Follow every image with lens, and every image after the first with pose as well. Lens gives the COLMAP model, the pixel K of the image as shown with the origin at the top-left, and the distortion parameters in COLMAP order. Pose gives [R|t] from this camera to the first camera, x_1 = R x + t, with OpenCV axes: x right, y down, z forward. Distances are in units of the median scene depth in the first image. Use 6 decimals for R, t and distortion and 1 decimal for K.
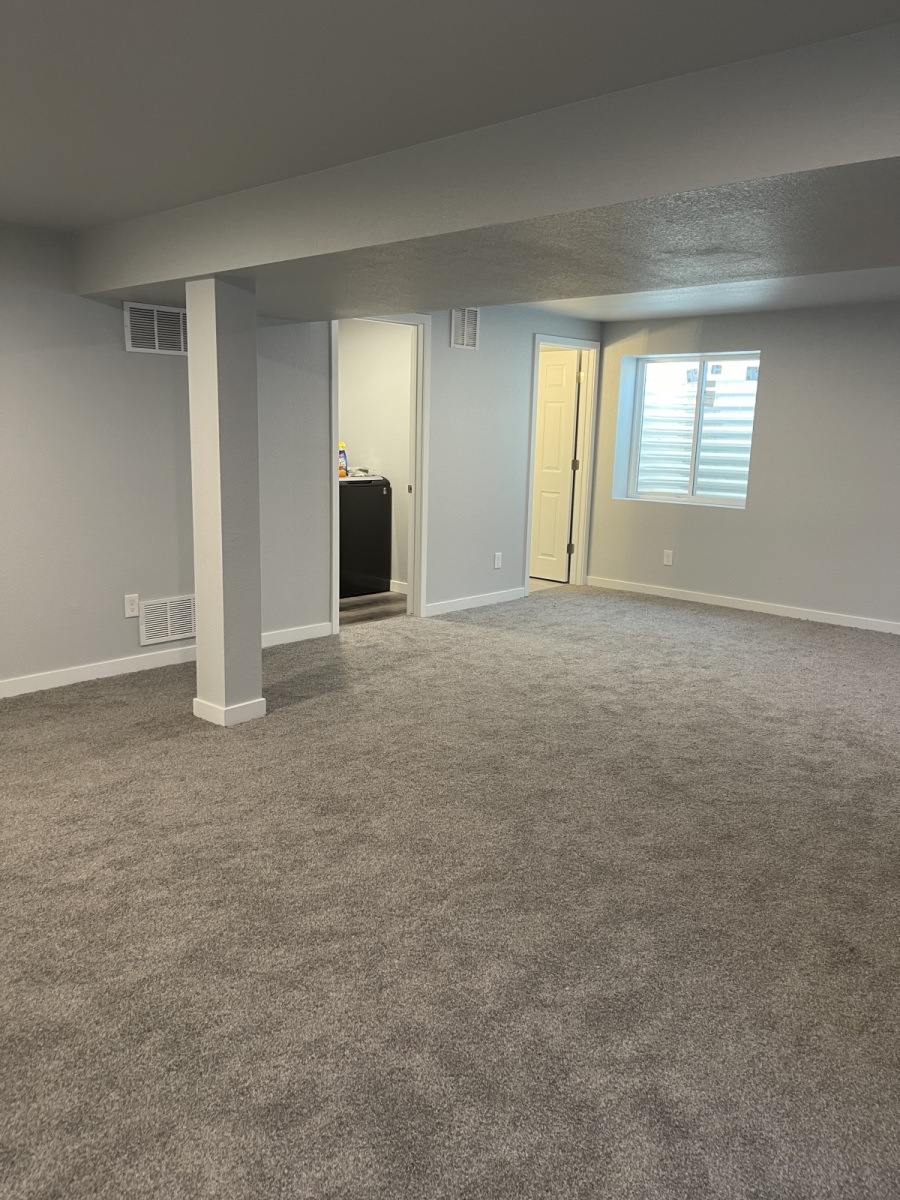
lens RADIAL K [[906.2, 0, 449.7], [0, 906.2, 611.7], [0, 0, 1]] dist [0.063221, -0.110026]
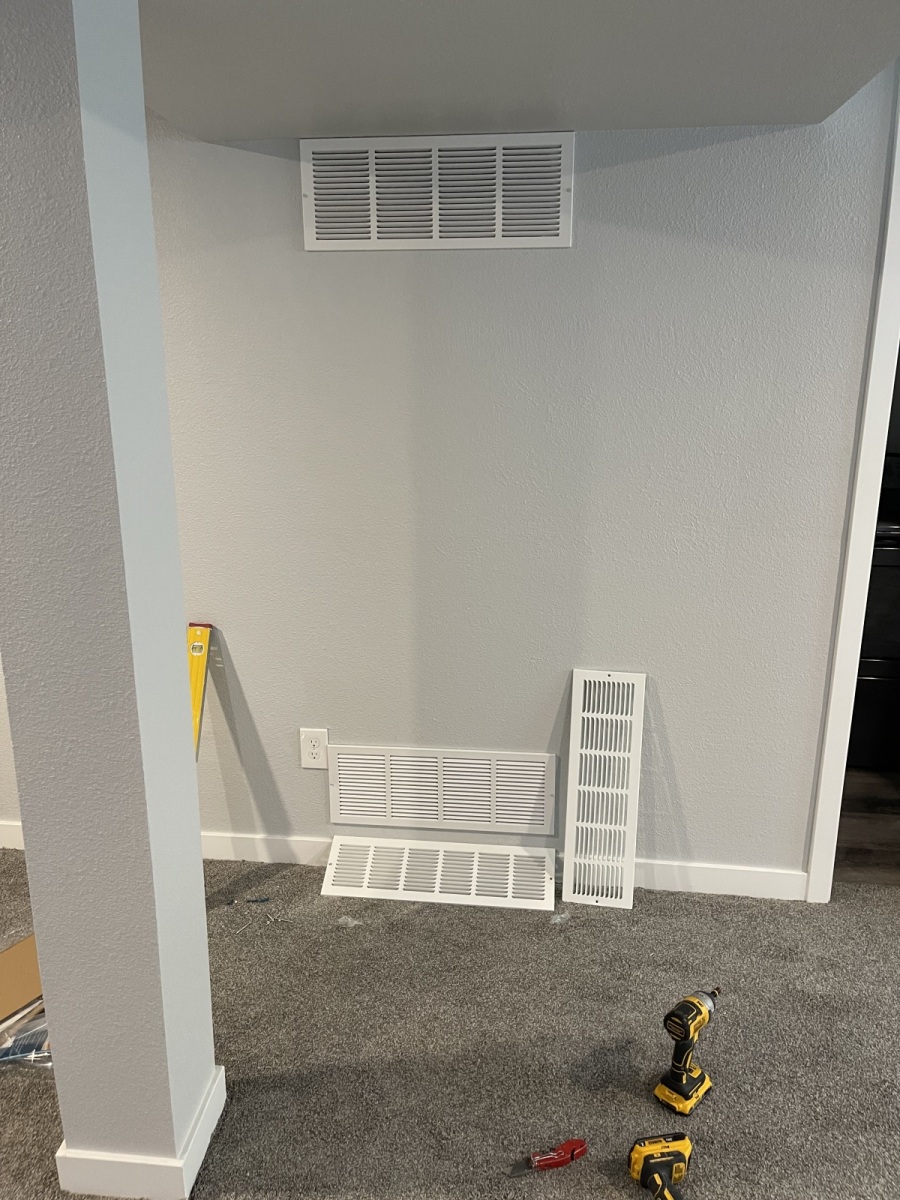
lens RADIAL K [[892.8, 0, 450.0], [0, 892.8, 600.0], [0, 0, 1]] dist [-0.002479, -0.001265]
pose [[0.592310, 0.195200, -0.781707, 0.089111], [-0.152272, 0.979845, 0.129298, -0.178998], [0.791191, 0.042447, 0.610095, 0.787088]]
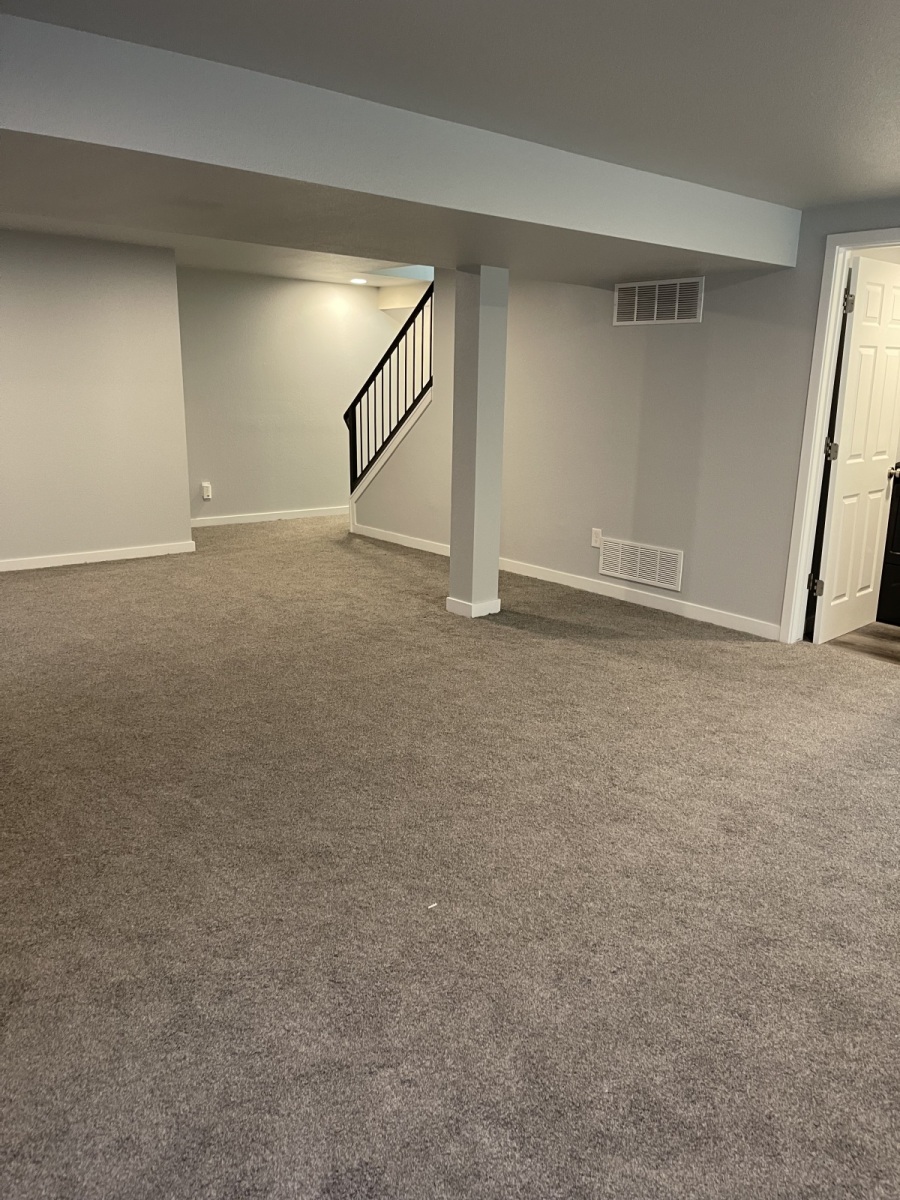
lens RADIAL K [[906.2, 0, 449.7], [0, 906.2, 611.7], [0, 0, 1]] dist [0.063221, -0.110026]
pose [[-0.140517, 0.223245, -0.964581, 0.922114], [-0.225268, 0.941486, 0.250716, -0.183924], [0.964111, 0.252519, -0.082005, 0.989544]]
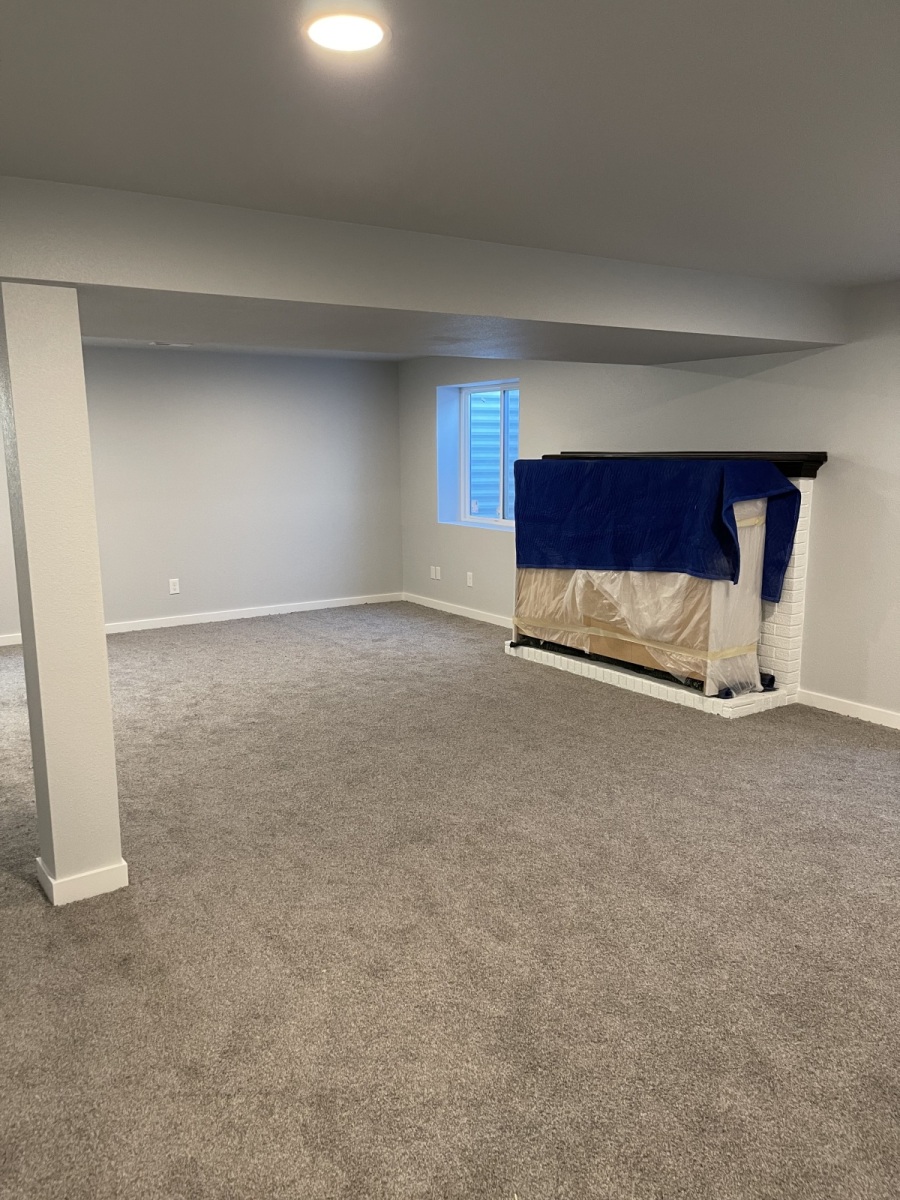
lens RADIAL K [[906.2, 0, 449.7], [0, 906.2, 611.7], [0, 0, 1]] dist [0.063221, -0.110026]
pose [[0.237962, -0.202527, 0.949925, -0.758089], [0.214814, 0.964773, 0.151881, -0.132052], [-0.947222, 0.167916, 0.273085, 0.450899]]
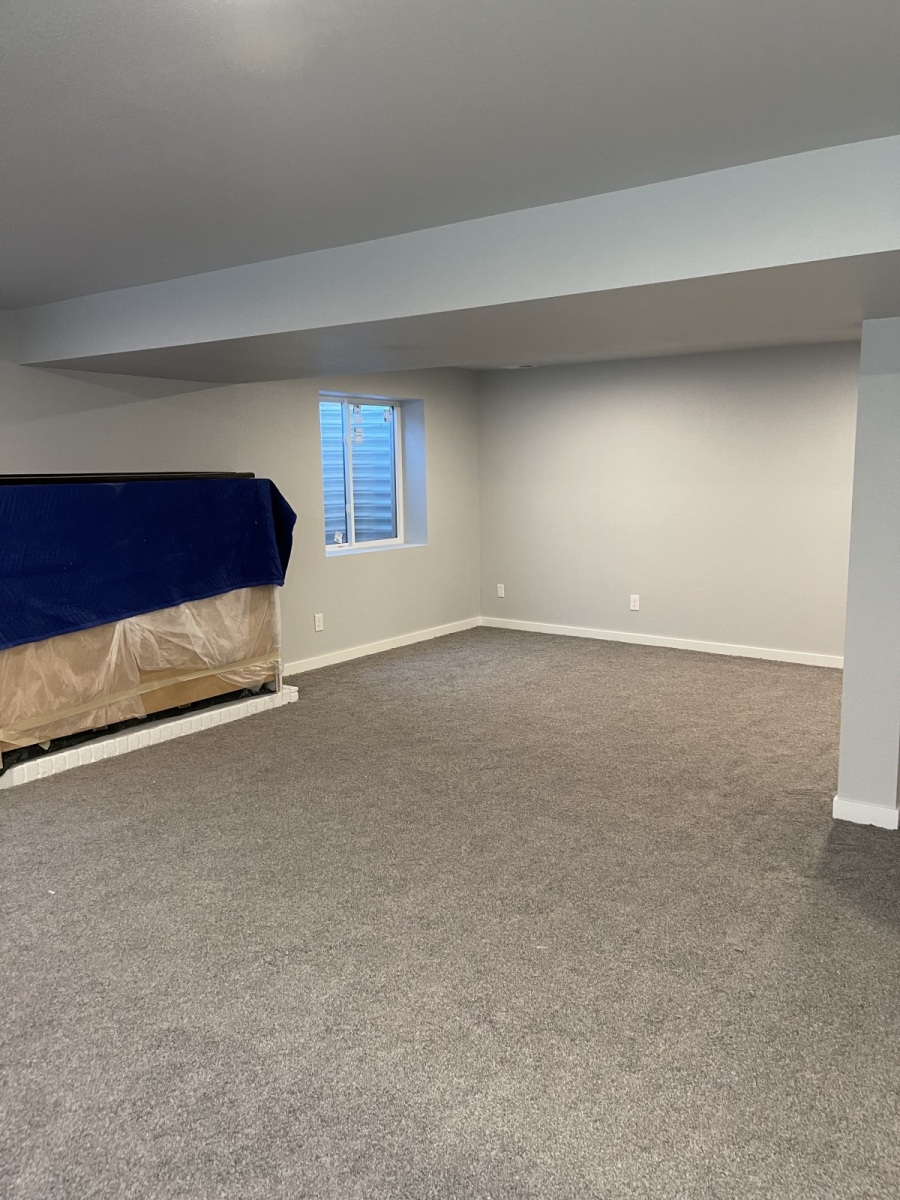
lens RADIAL K [[906.2, 0, 449.7], [0, 906.2, 611.7], [0, 0, 1]] dist [0.063221, -0.110026]
pose [[-0.996146, 0.003459, -0.087642, 0.212985], [-0.028321, 0.933017, 0.358717, -0.337863], [0.083012, 0.359816, -0.929323, 1.570534]]
